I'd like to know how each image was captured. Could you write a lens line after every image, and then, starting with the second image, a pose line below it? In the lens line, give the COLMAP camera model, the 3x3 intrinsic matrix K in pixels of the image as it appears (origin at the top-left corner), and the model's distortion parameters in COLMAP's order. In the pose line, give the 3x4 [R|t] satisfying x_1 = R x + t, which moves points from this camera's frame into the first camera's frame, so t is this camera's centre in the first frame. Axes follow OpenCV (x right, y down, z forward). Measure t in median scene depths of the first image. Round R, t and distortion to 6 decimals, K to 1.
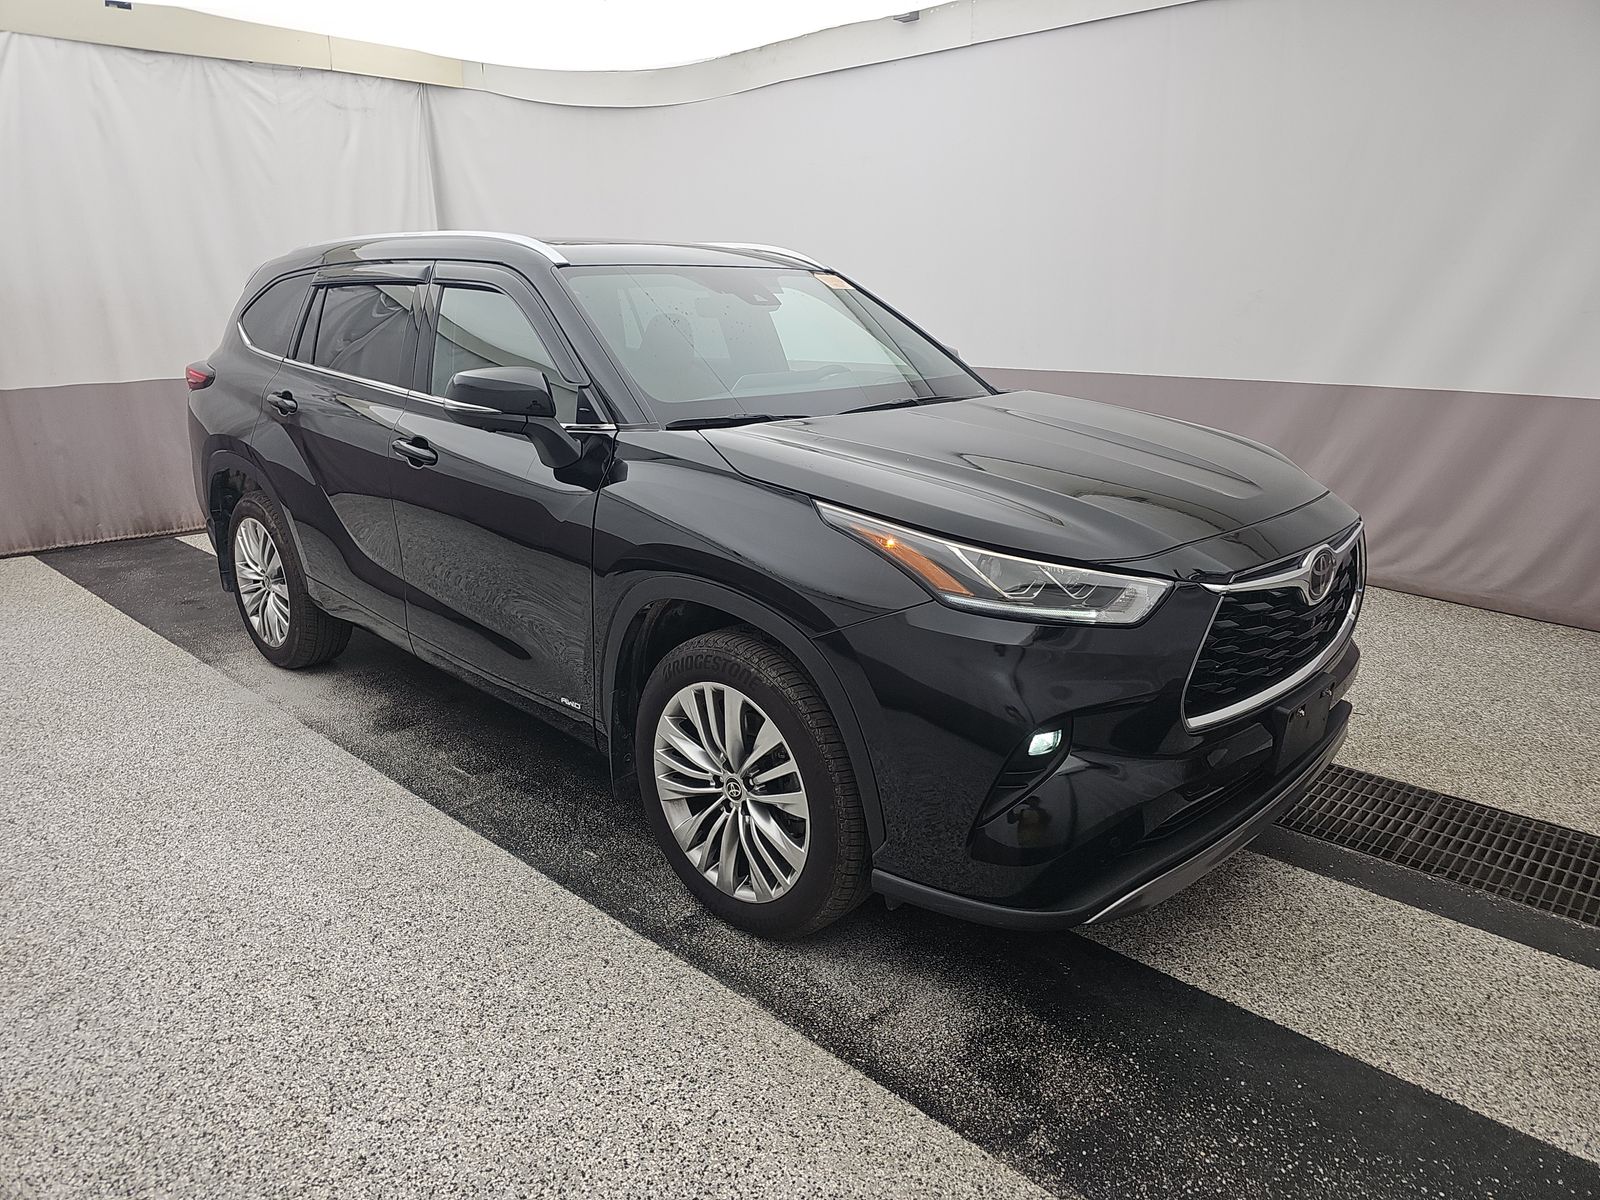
lens RADIAL K [[1077.8, 0, 809.7], [0, 1077.8, 598.0], [0, 0, 1]] dist [0.013110, -0.016143]
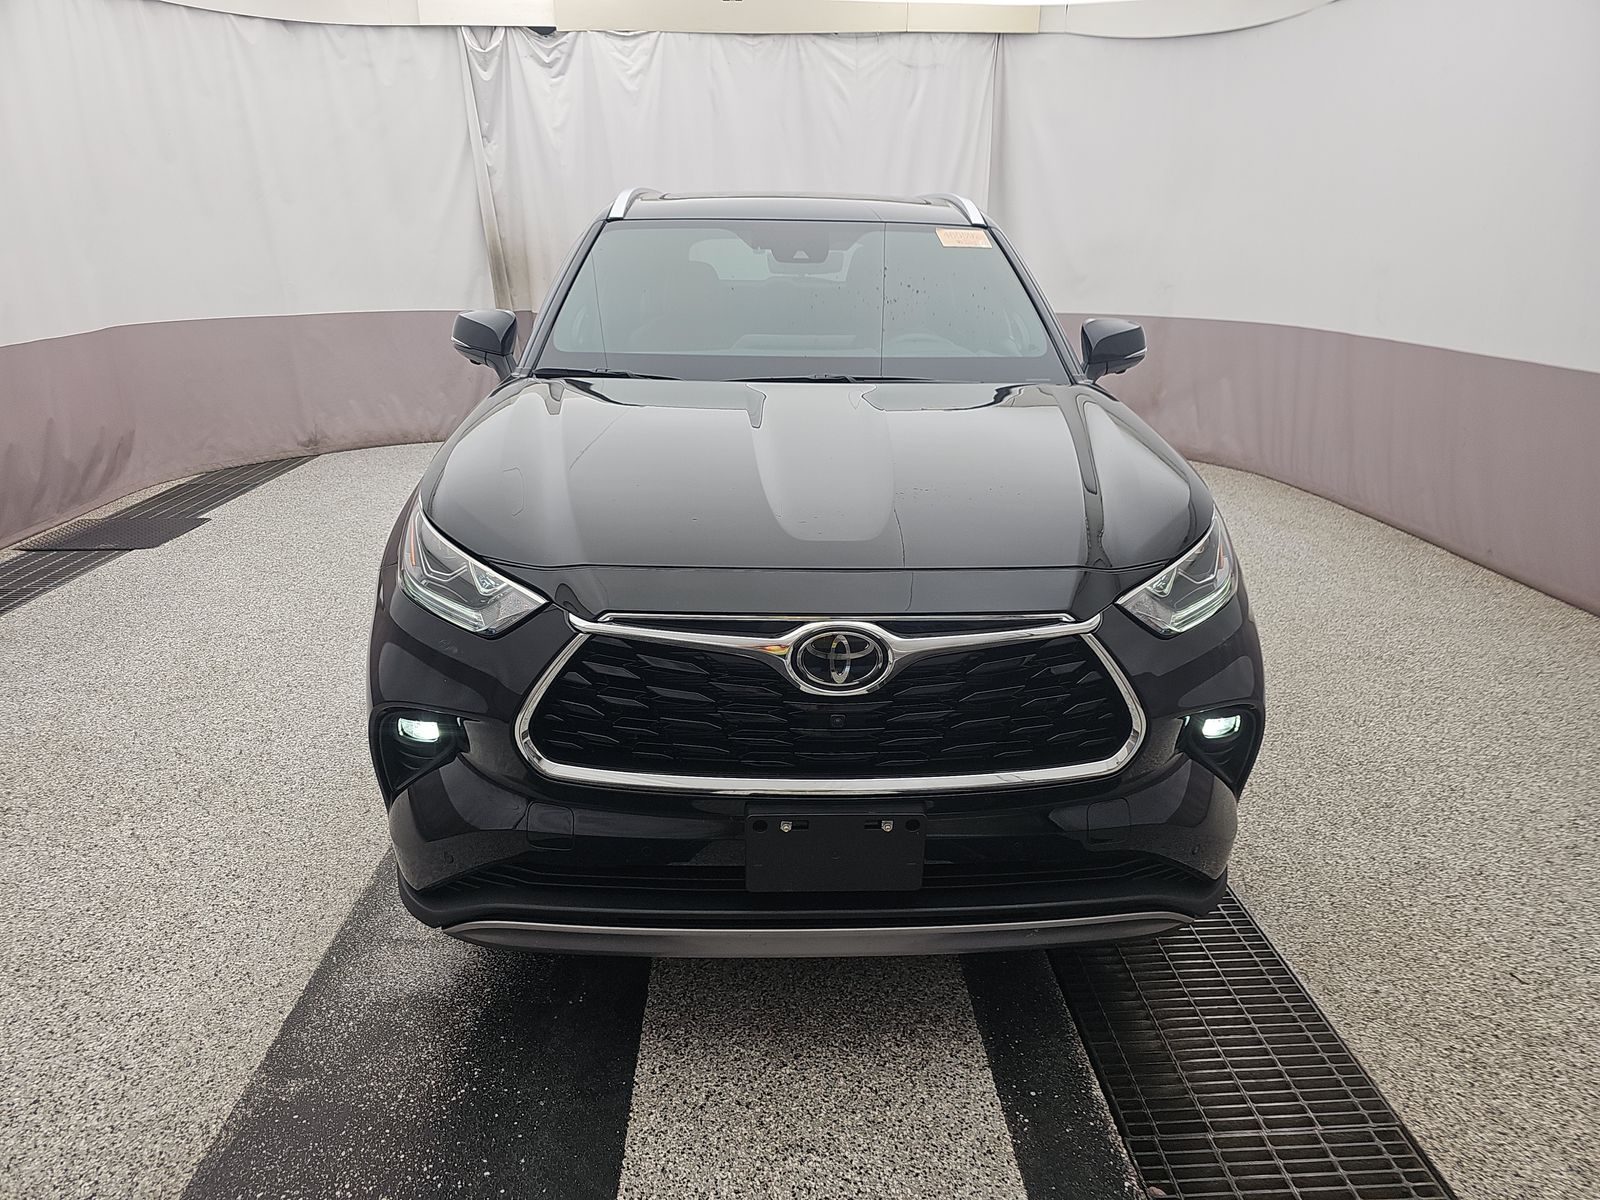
lens RADIAL K [[1077.8, 0, 807.8], [0, 1077.8, 601.9], [0, 0, 1]] dist [0.013110, -0.016143]
pose [[0.710999, 0.236927, -0.662077, 0.357217], [-0.204715, 0.970488, 0.127452, -0.056348], [0.672735, 0.044919, 0.738519, 0.172197]]
